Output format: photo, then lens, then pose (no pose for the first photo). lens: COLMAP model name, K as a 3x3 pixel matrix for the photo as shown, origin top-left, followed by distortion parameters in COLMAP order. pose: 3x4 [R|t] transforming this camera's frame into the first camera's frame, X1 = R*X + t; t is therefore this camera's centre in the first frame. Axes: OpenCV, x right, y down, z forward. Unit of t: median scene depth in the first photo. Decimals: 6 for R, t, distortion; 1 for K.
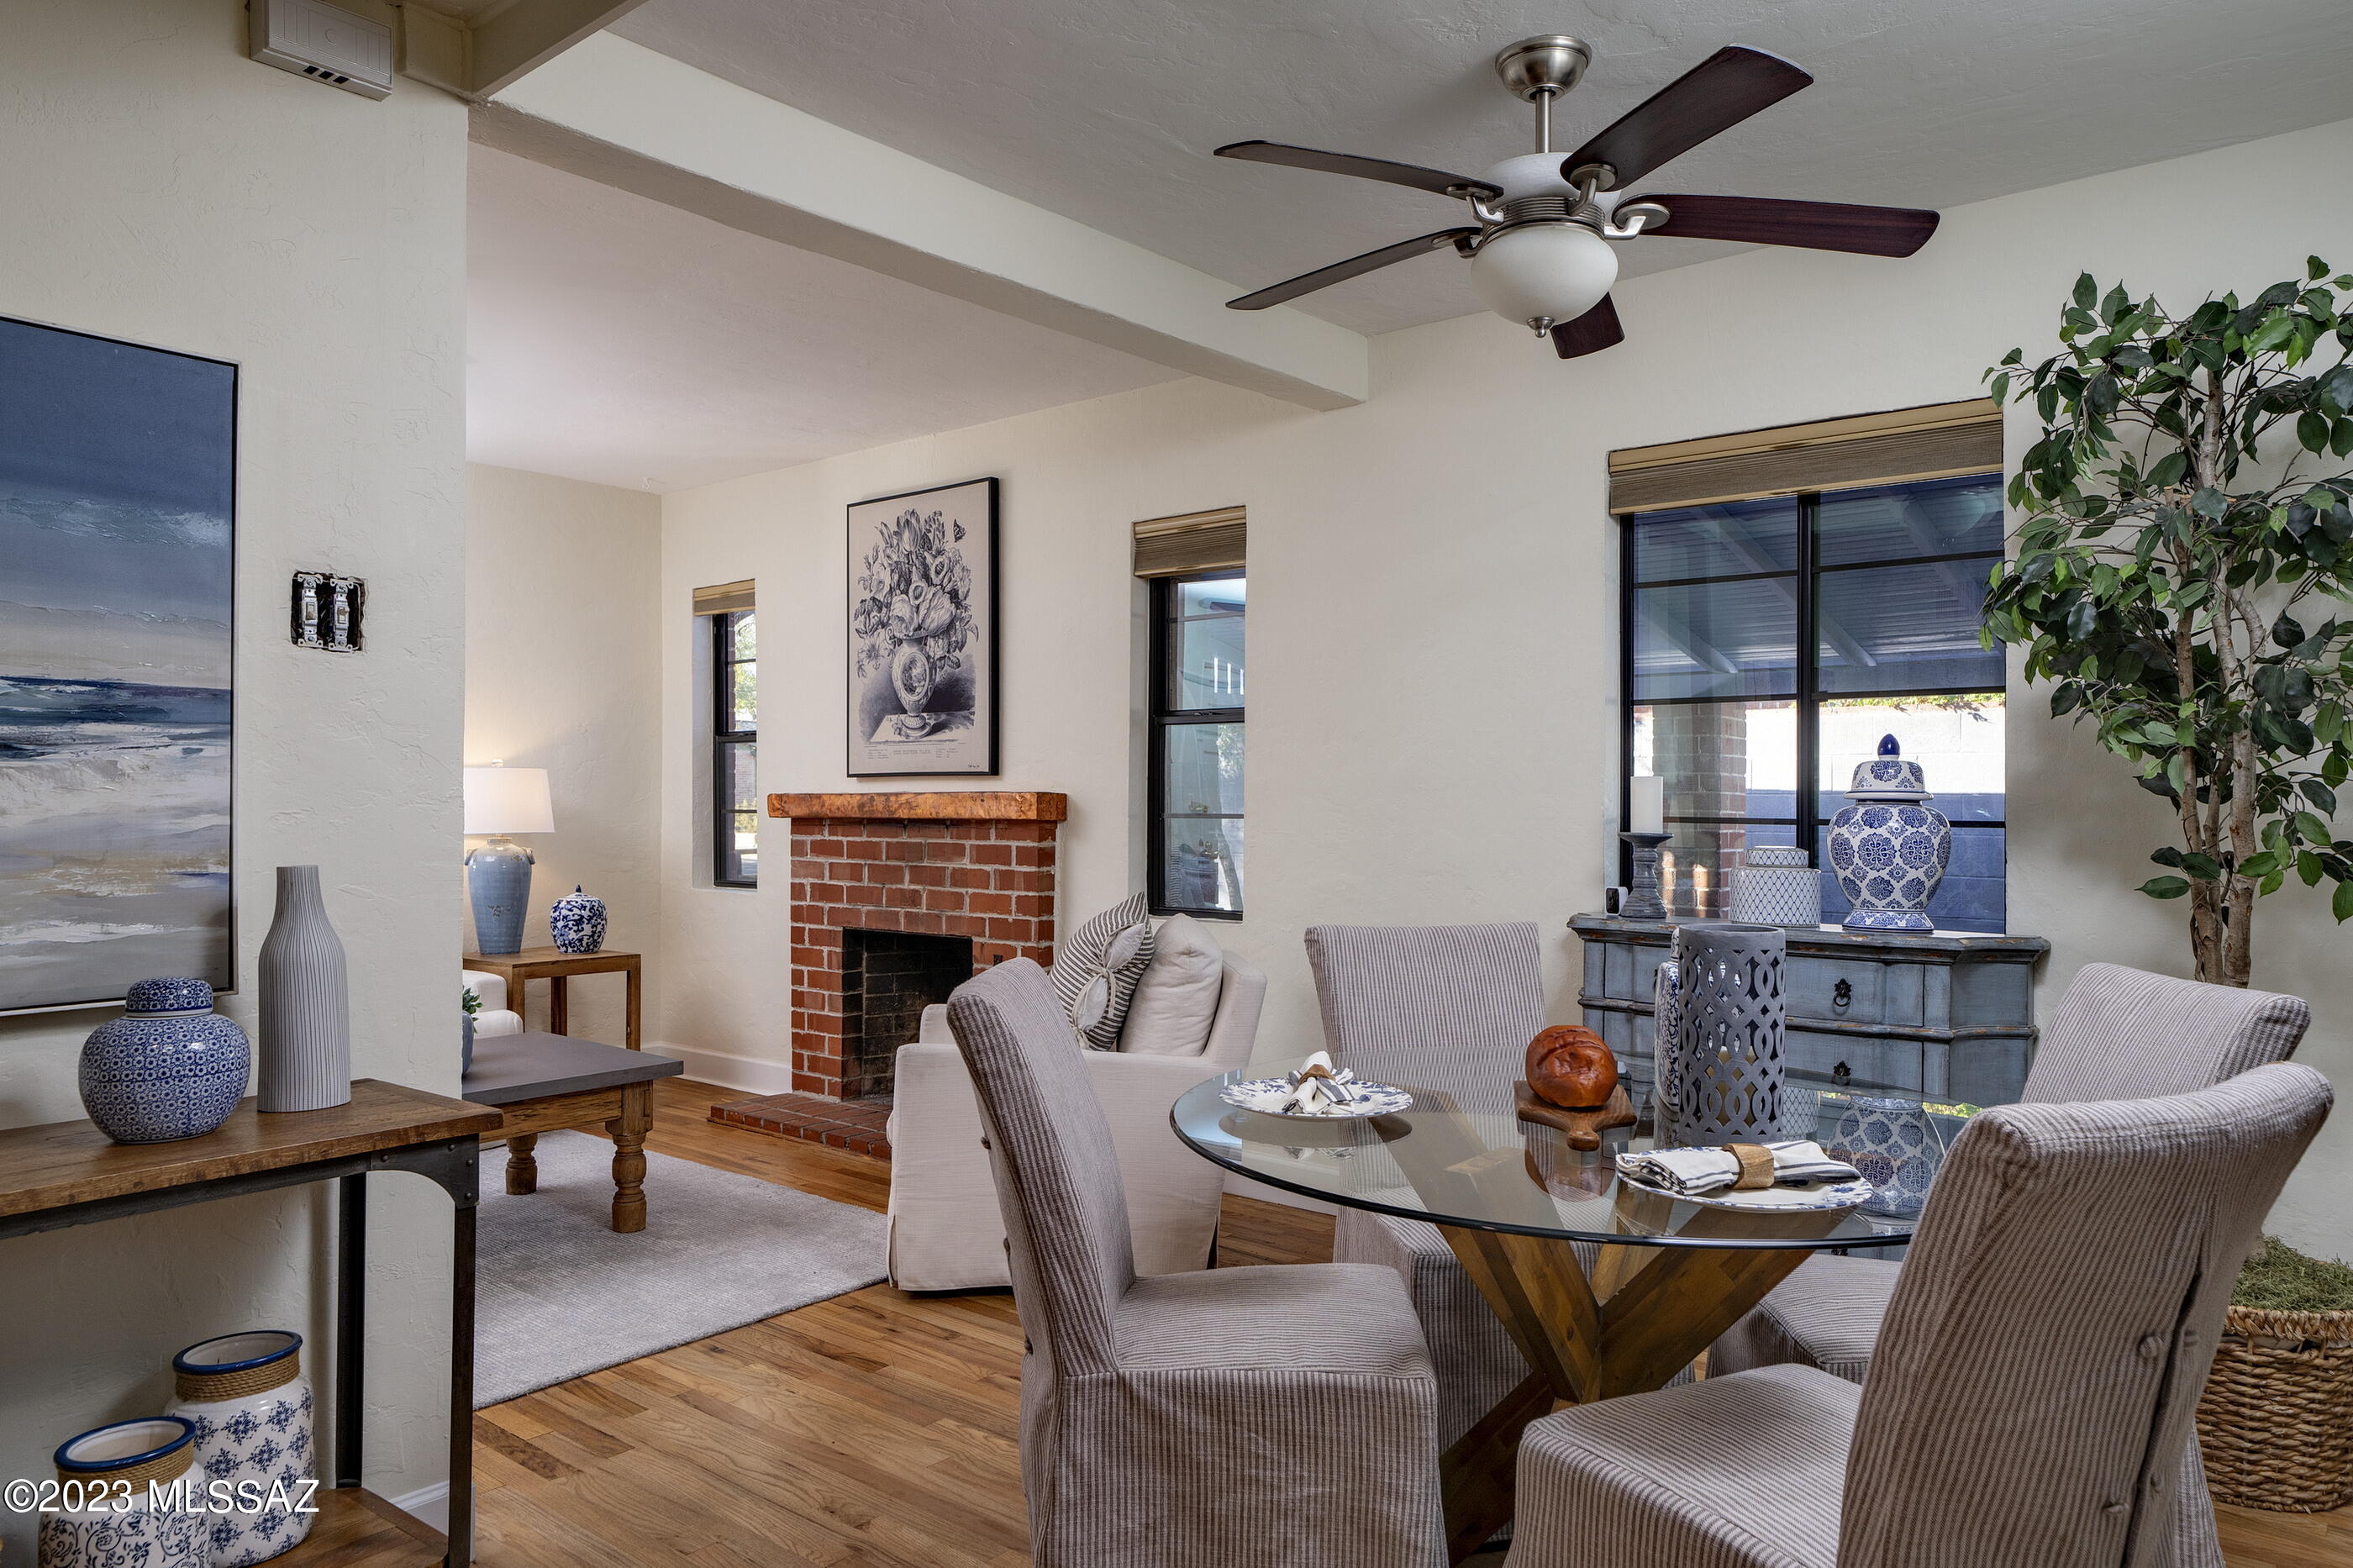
lens RADIAL K [[1620.0, 0, 1176.5], [0, 1620.0, 784.0], [0, 0, 1]] dist [-0.002012, 0.000246]
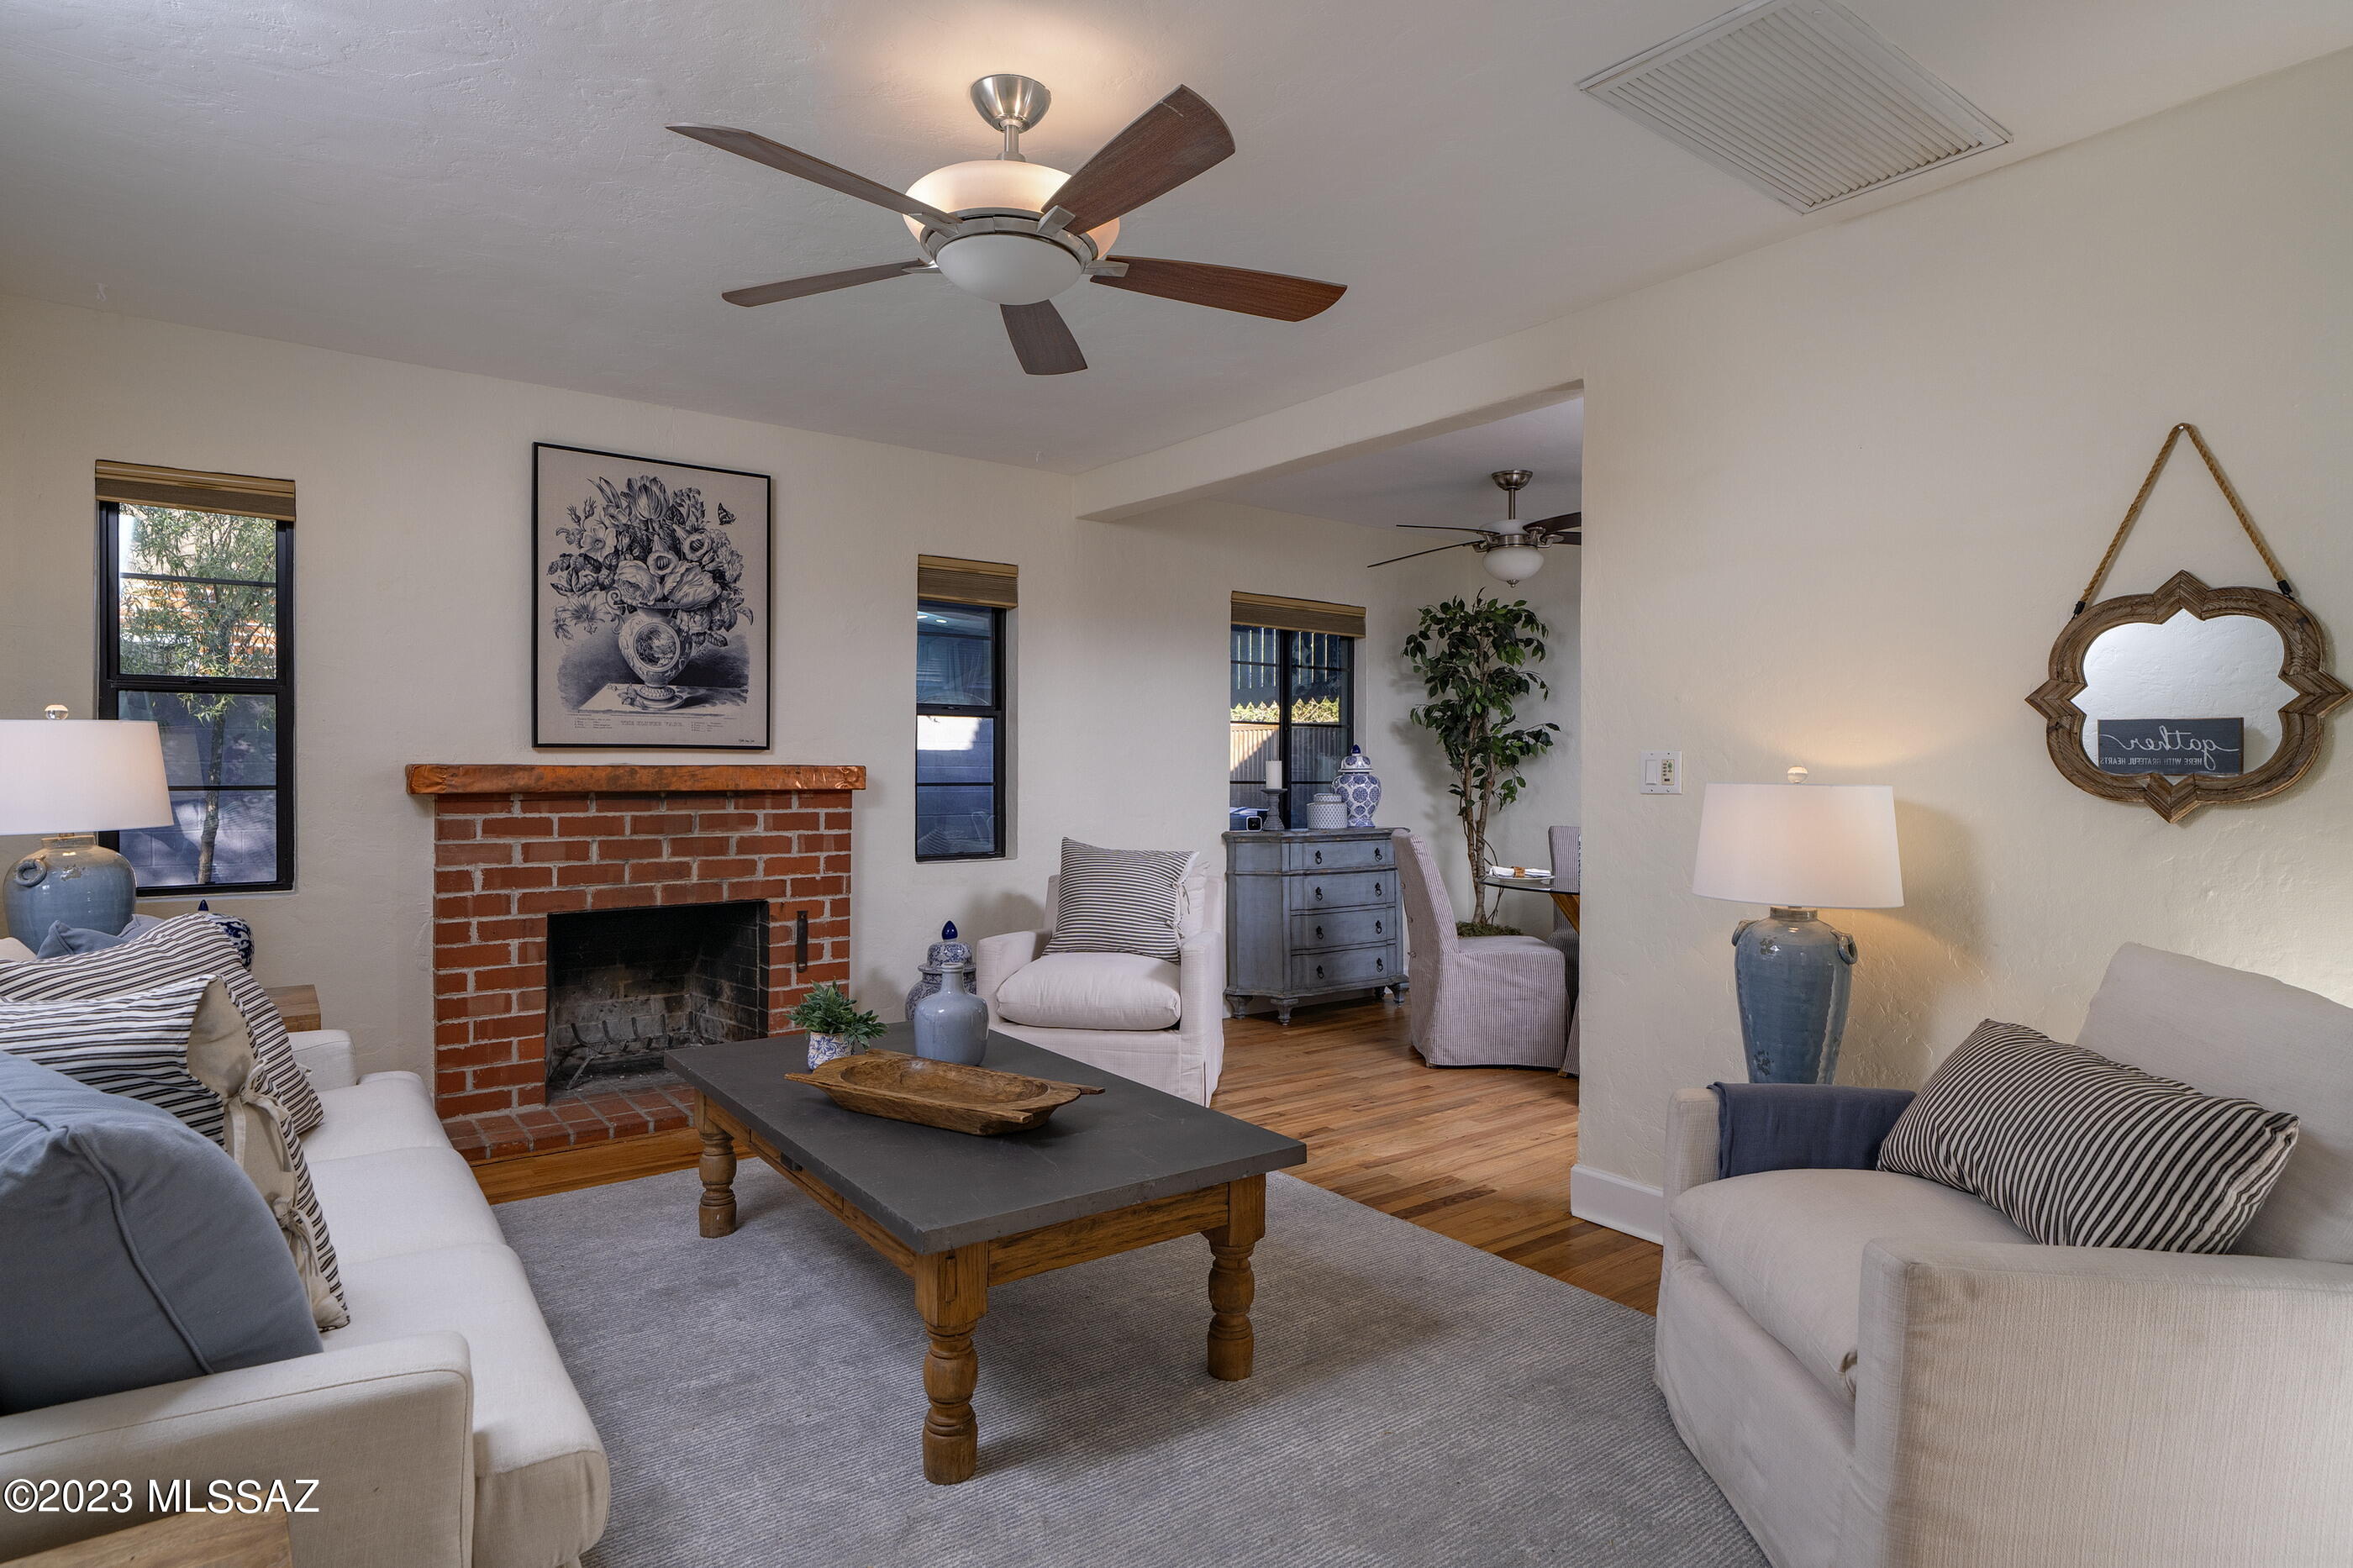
lens RADIAL K [[1270.6, 0, 1176.1], [0, 1270.6, 771.7], [0, 0, 1]] dist [0.001494, 0.000185]
pose [[0.206429, -0.001274, 0.978461, -0.857409], [-0.011168, 0.999931, 0.003658, 0.003116], [-0.978398, -0.011682, 0.206401, 0.531209]]
